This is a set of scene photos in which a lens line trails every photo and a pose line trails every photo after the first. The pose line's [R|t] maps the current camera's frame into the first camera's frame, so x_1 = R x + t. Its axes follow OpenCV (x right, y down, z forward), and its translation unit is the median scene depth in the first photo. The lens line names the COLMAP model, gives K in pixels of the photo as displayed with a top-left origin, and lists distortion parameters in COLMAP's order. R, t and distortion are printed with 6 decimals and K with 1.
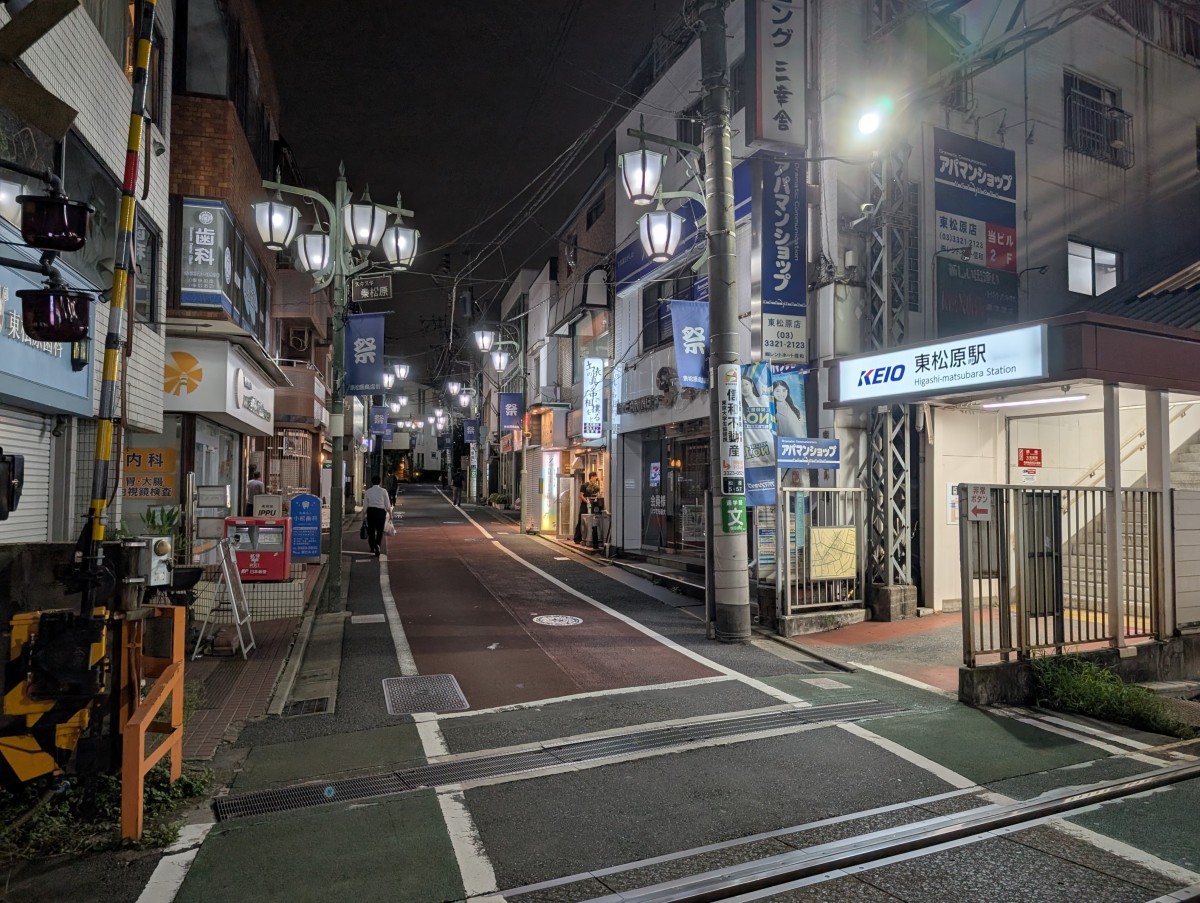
lens RADIAL K [[864.2, 0, 597.9], [0, 864.2, 460.5], [0, 0, 1]] dist [0.024327, -0.049925]
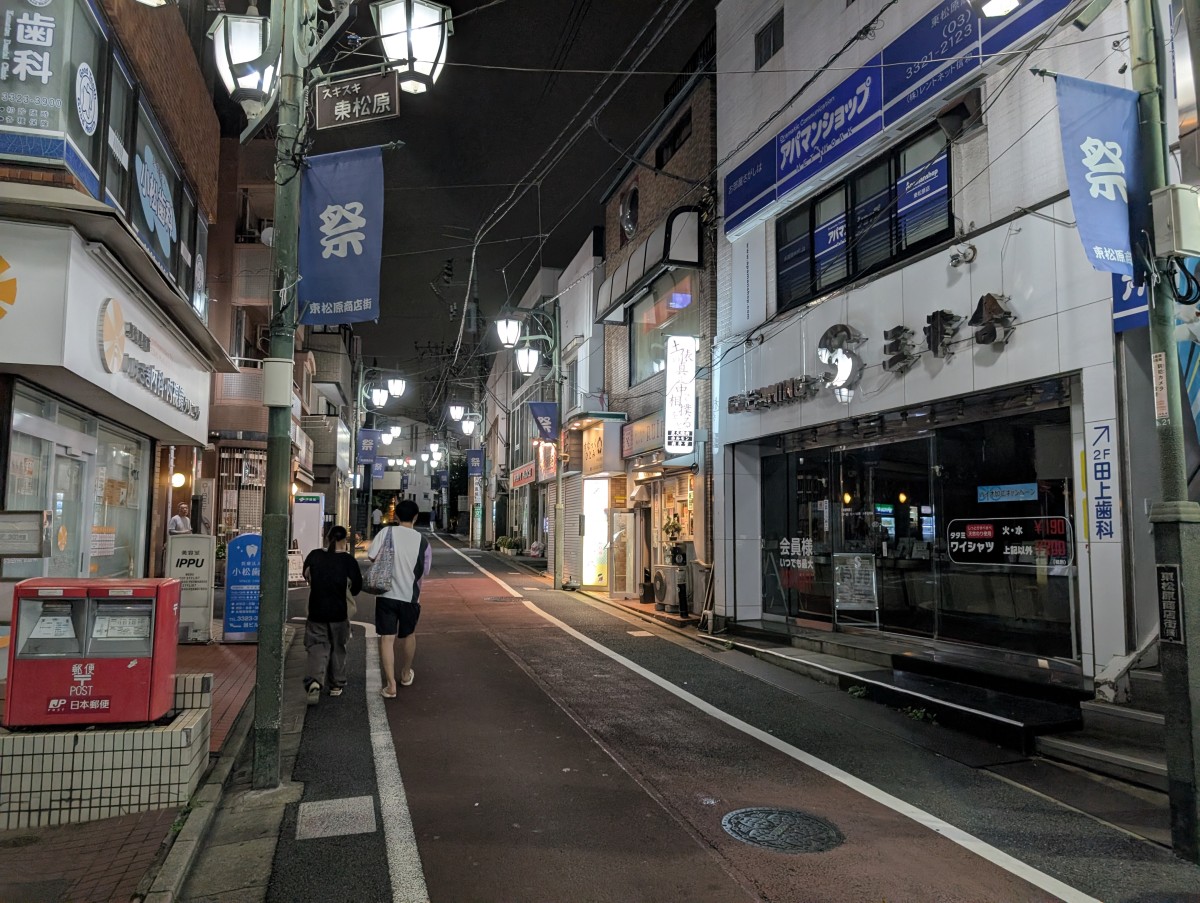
lens RADIAL K [[879.5, 0, 577.3], [0, 879.5, 457.6], [0, 0, 1]] dist [0.031541, -0.005452]
pose [[0.999893, 0.002453, -0.014428, -0.081458], [-0.003216, 0.998582, -0.053130, 0.015377], [0.014277, 0.053170, 0.998483, 0.323357]]
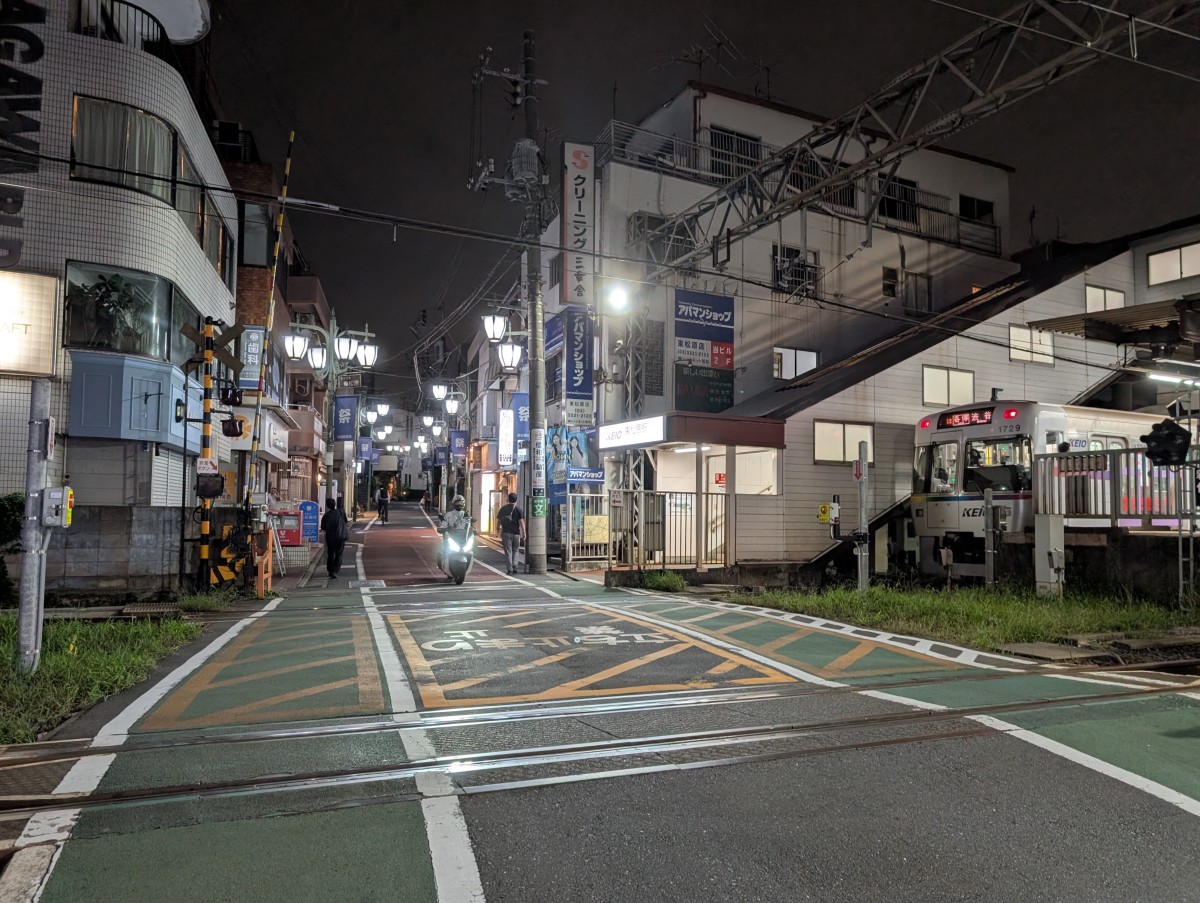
lens RADIAL K [[842.2, 0, 598.2], [0, 842.2, 476.0], [0, 0, 1]] dist [0.004782, -0.001742]
pose [[0.999905, 0.004502, 0.013012, 0.138405], [-0.004410, 0.999965, -0.007086, 0.002802], [-0.013044, 0.007028, 0.999890, -0.447674]]
